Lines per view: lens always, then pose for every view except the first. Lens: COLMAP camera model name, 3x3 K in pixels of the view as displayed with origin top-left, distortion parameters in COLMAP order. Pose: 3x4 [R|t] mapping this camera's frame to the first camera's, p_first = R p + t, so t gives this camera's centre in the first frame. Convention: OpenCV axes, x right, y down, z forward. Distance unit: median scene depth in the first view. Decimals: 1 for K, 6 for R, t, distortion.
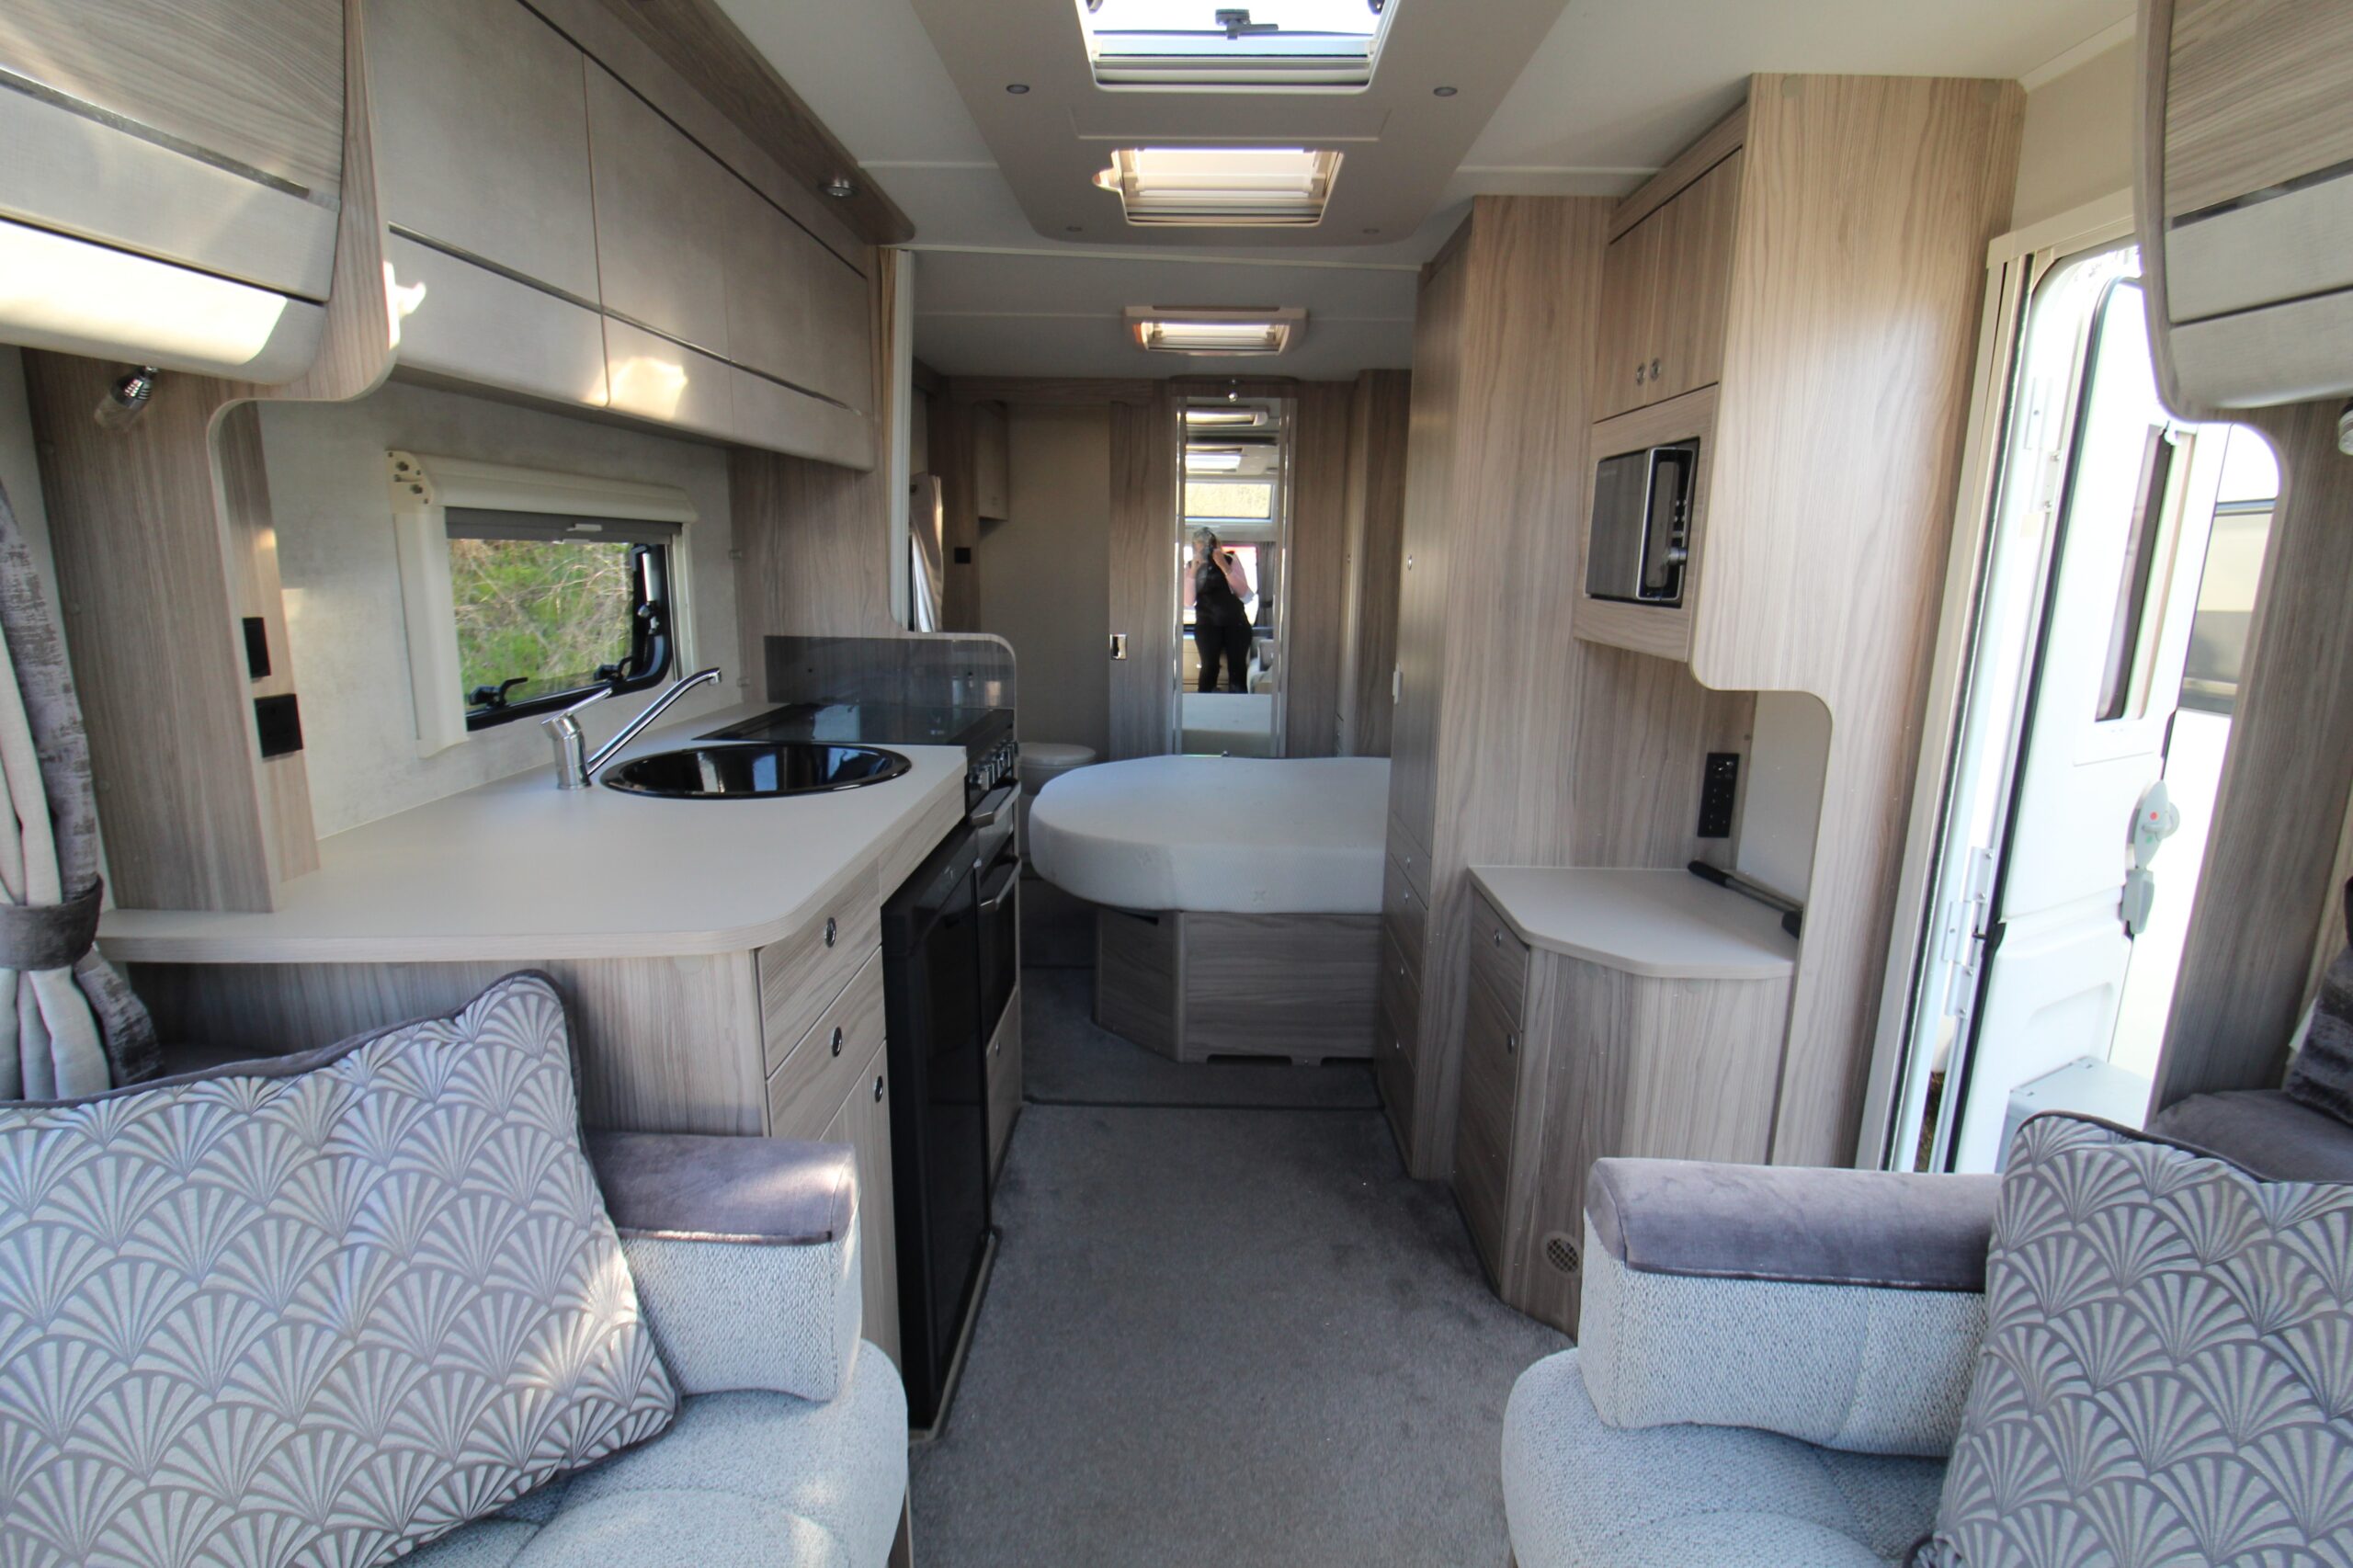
lens RADIAL K [[1141.2, 0, 1176.5], [0, 1141.2, 784.0], [0, 0, 1]] dist [0.024895, -0.015596]
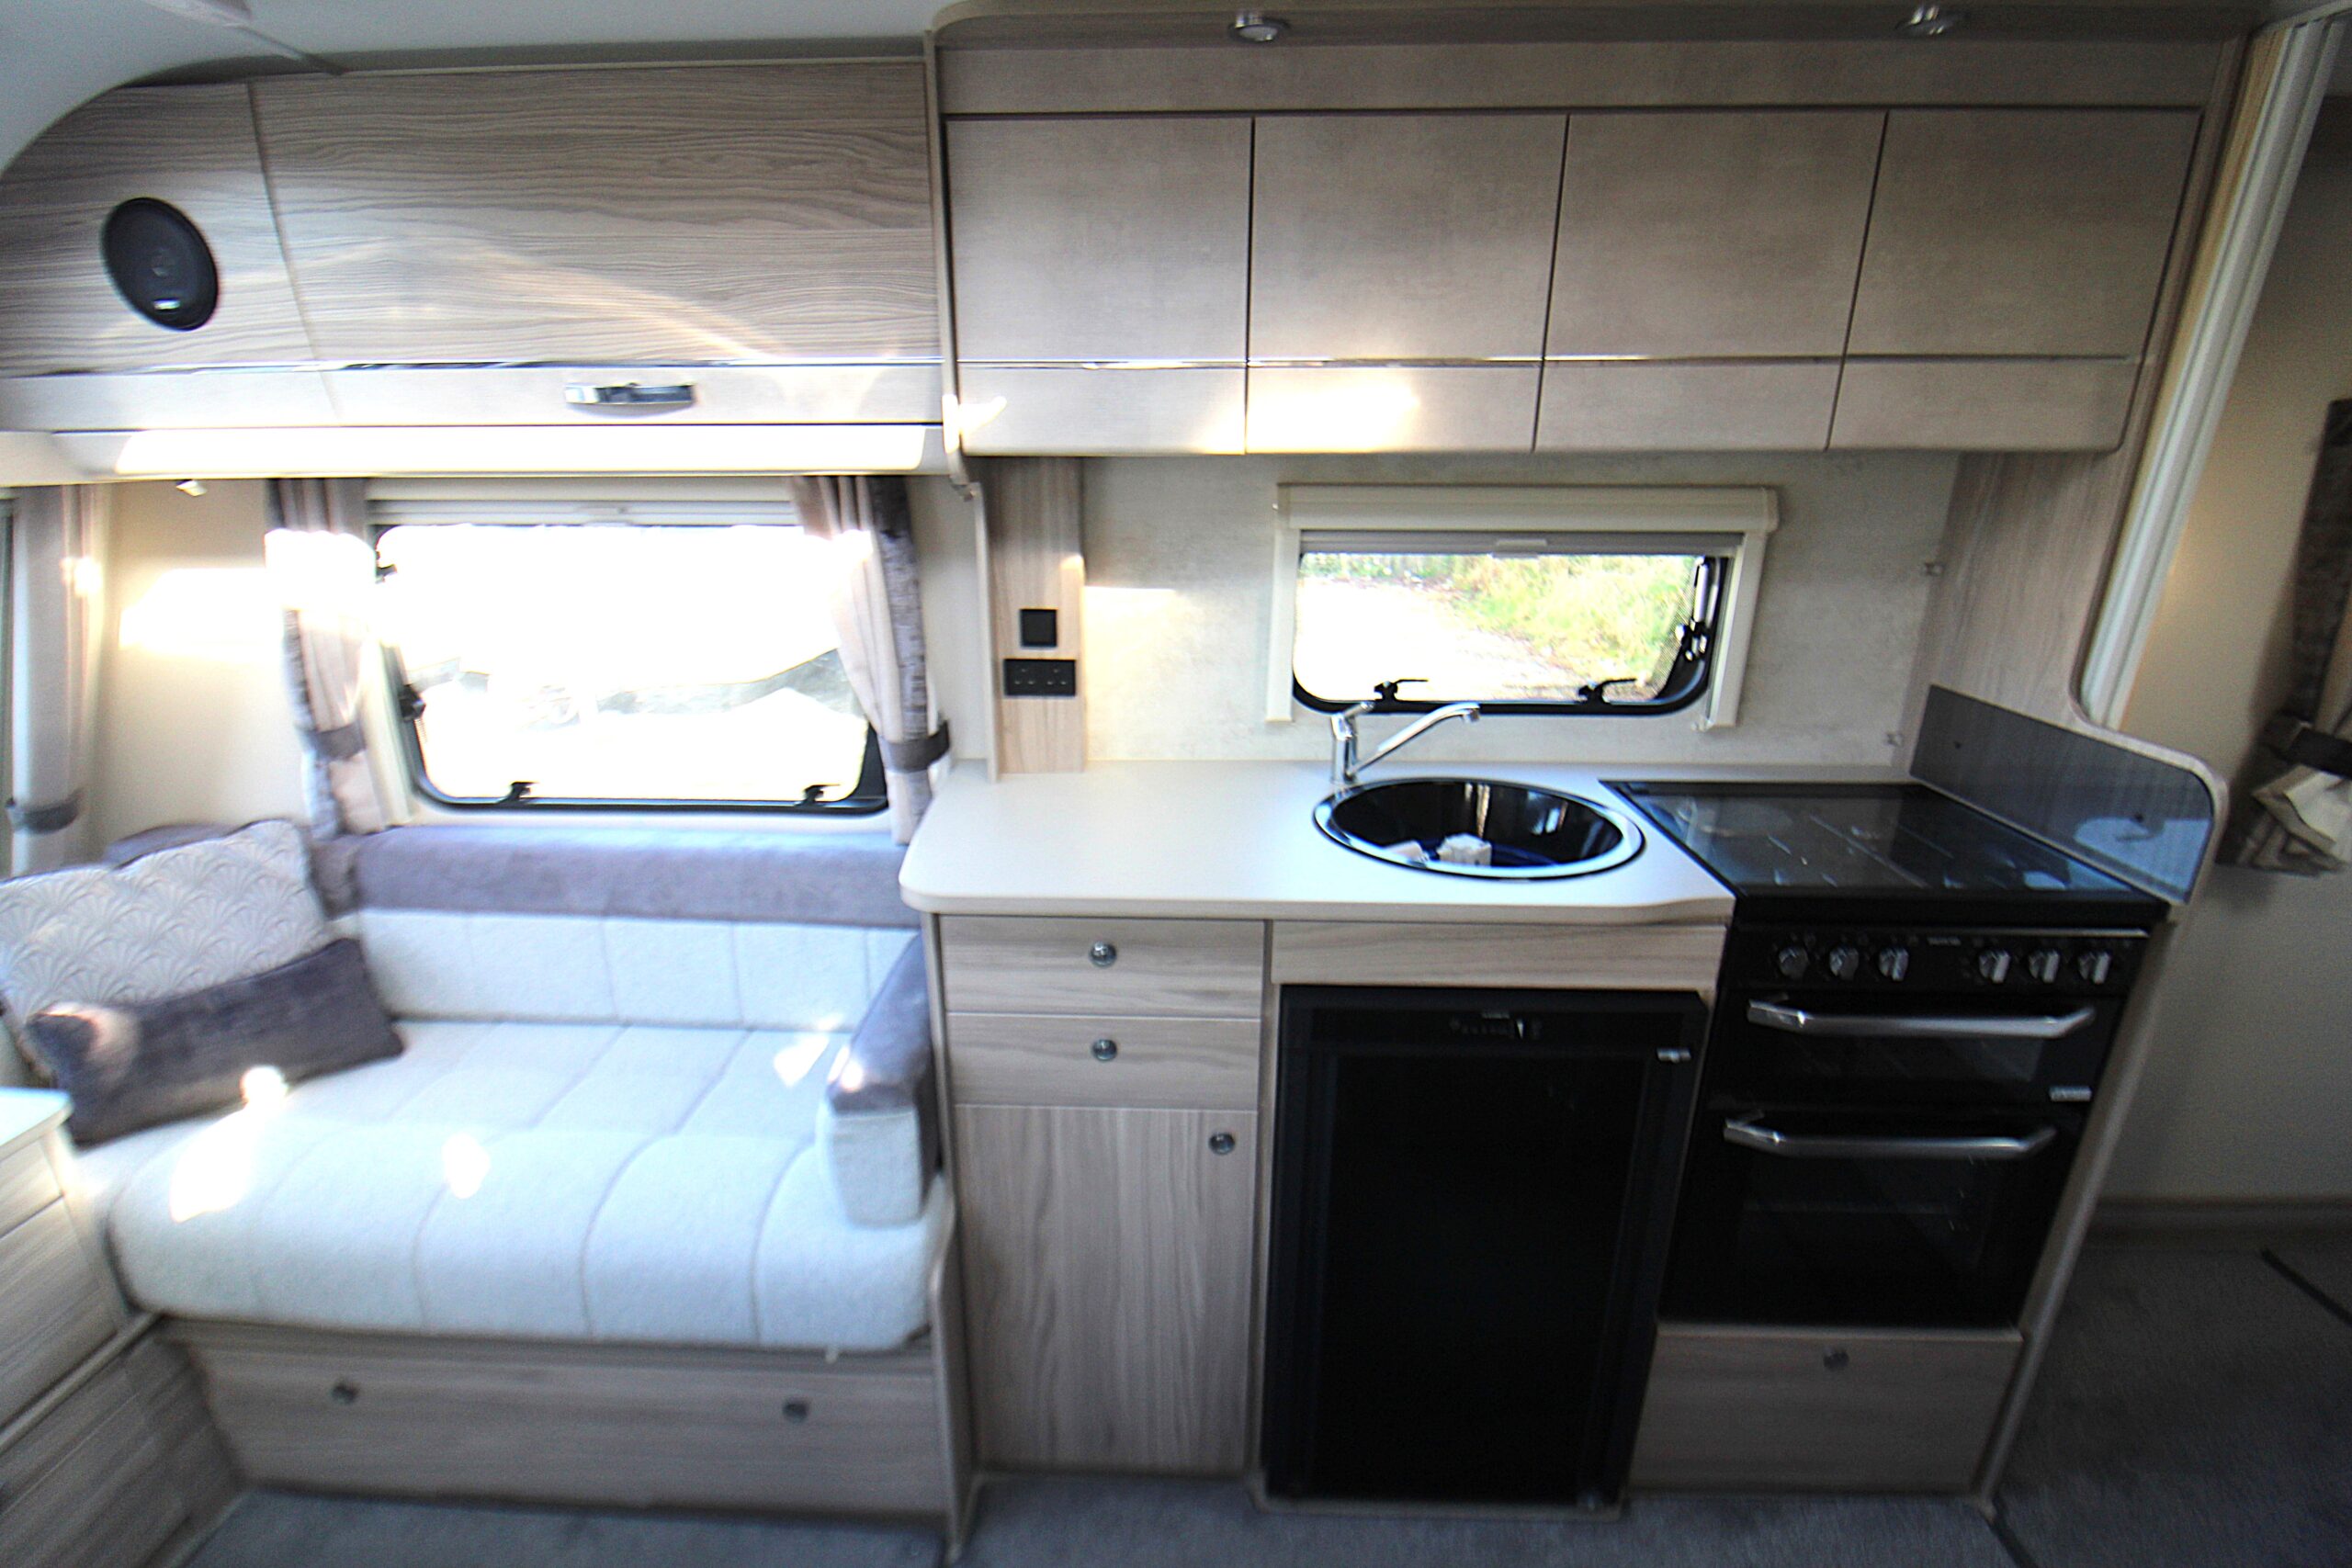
lens RADIAL K [[1126.7, 0, 1138.2], [0, 1126.7, 857.5], [0, 0, 1]] dist [0.010173, -0.011035]
pose [[-0.016282, 0.330957, -0.943505, 0.449752], [-0.200422, 0.923398, 0.327363, -0.204975], [0.979574, 0.194430, 0.051296, 0.622257]]
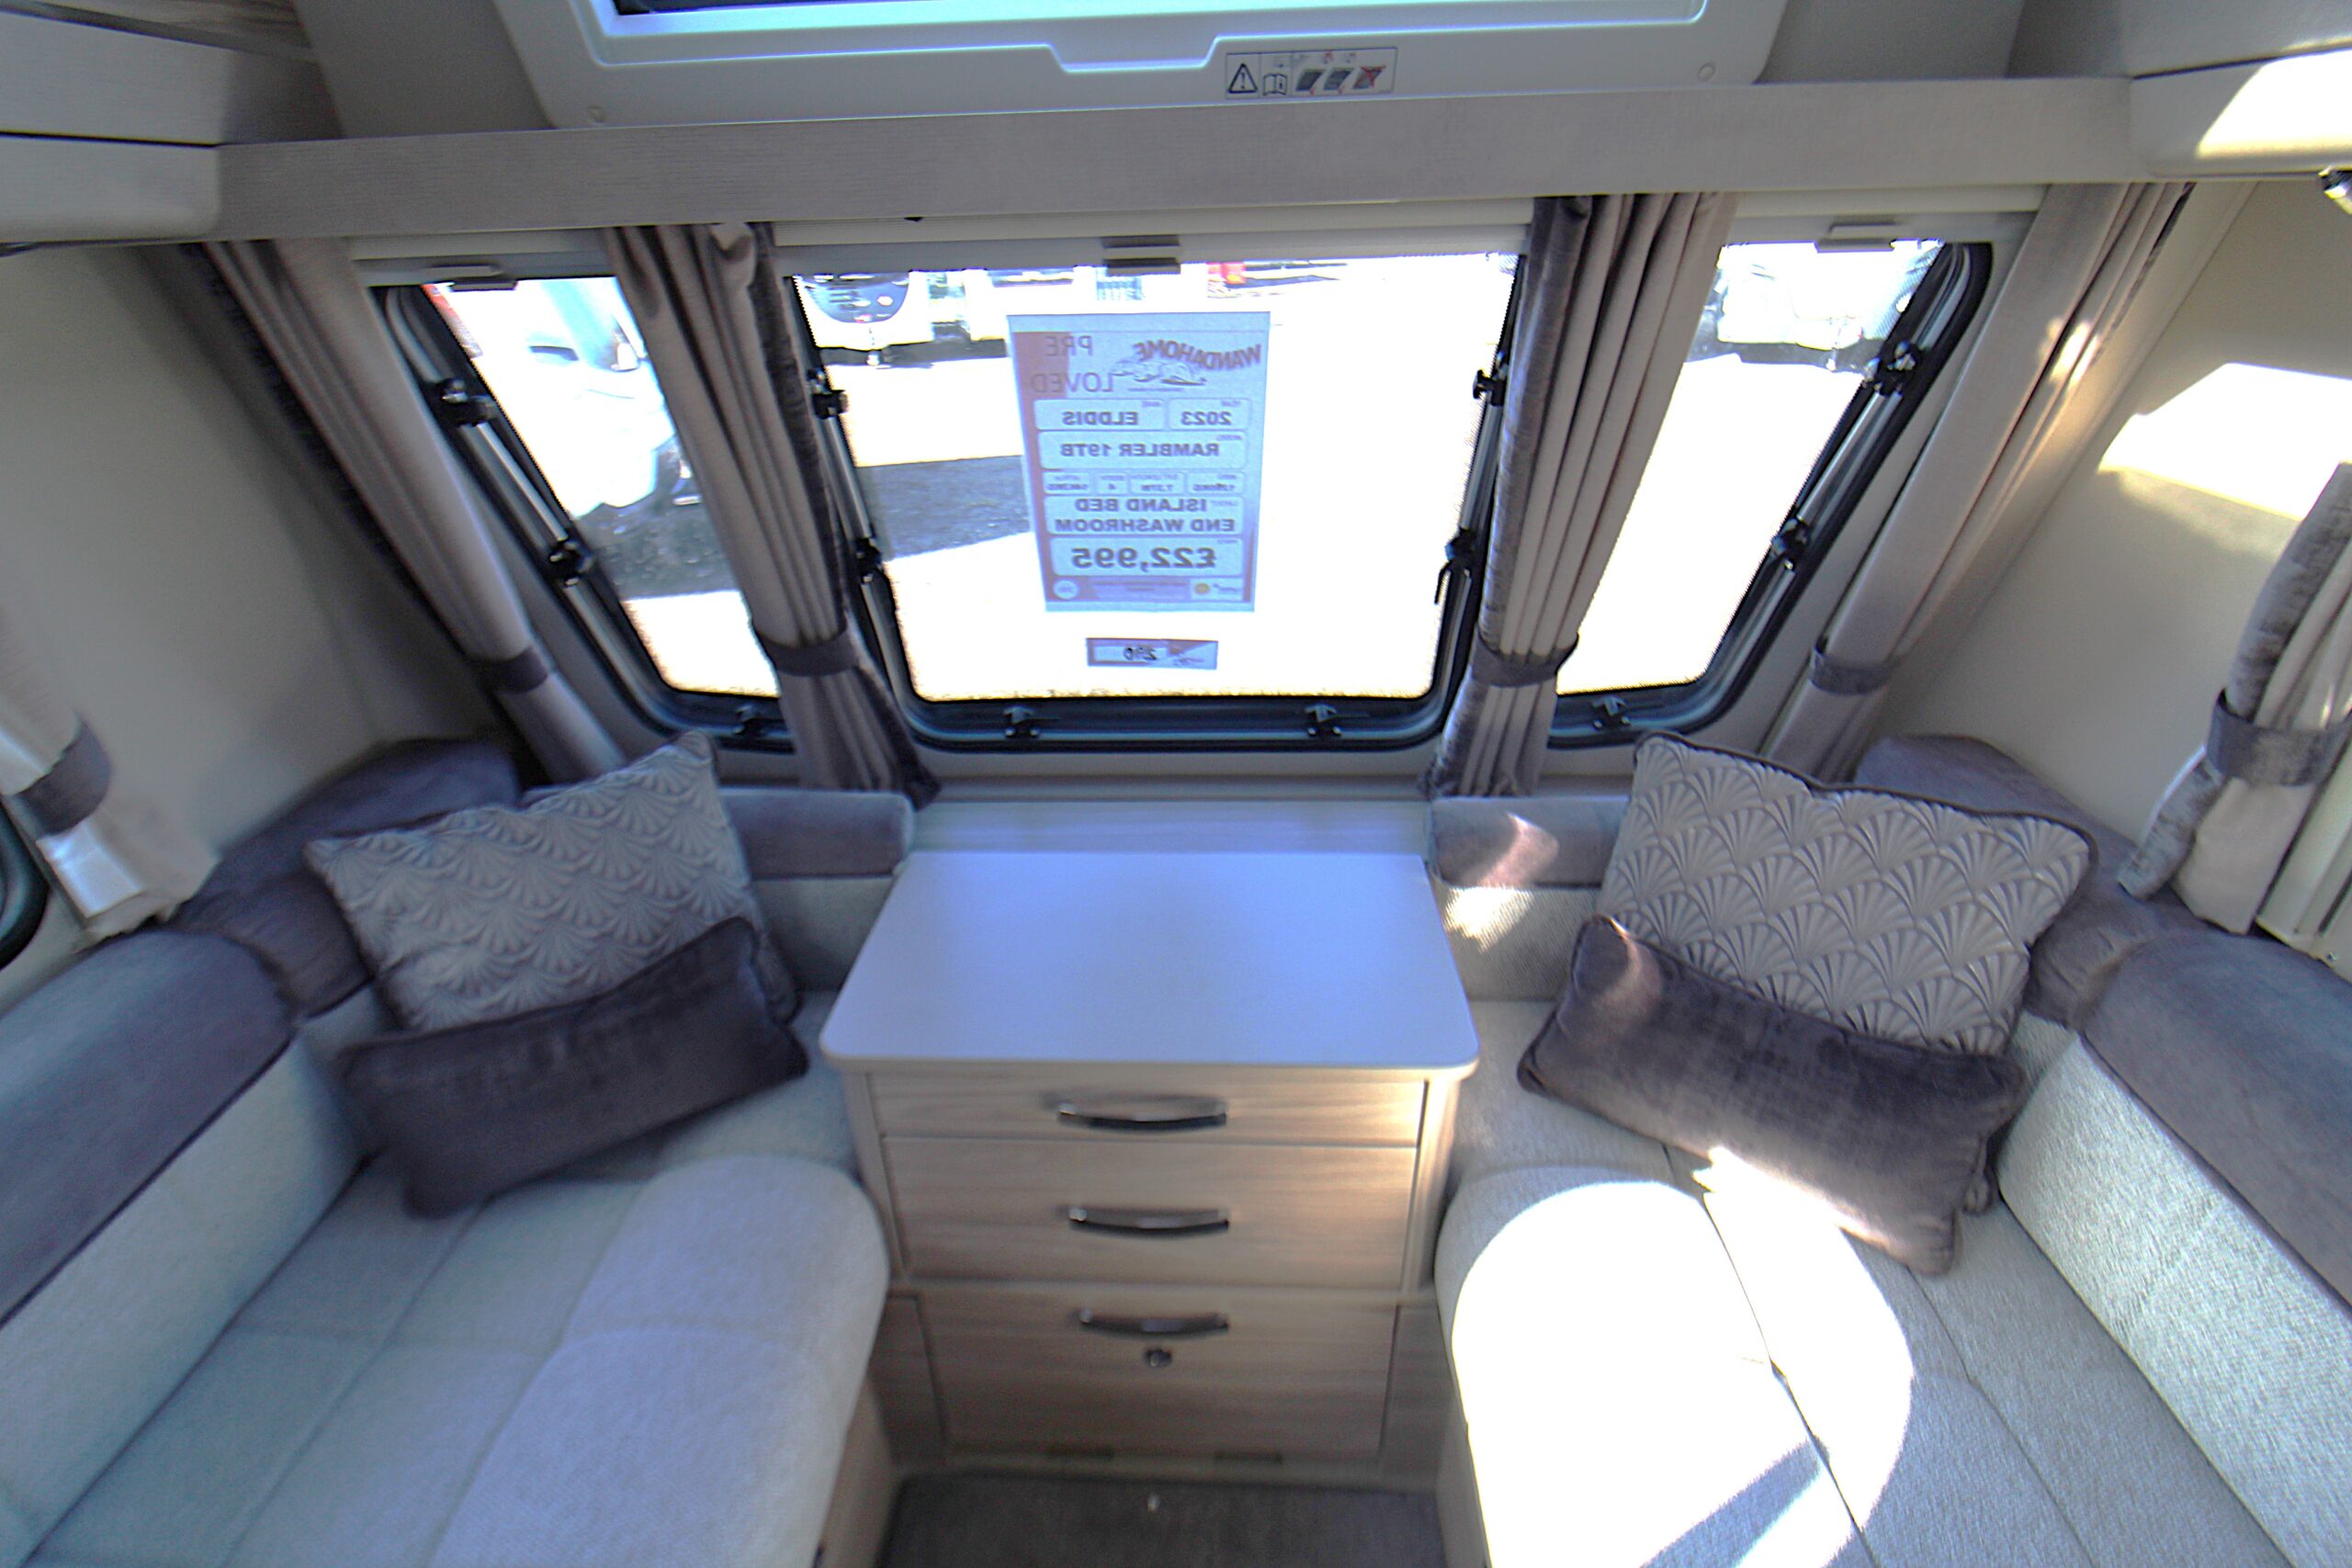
lens RADIAL K [[1104.4, 0, 1163.5], [0, 1104.4, 847.1], [0, 0, 1]] dist [0.010644, -0.013605]
pose [[-0.999867, 0.006377, 0.014989, -0.021580], [0.014681, 0.751494, 0.659576, -0.128448], [-0.007058, 0.659709, -0.751488, 0.361529]]
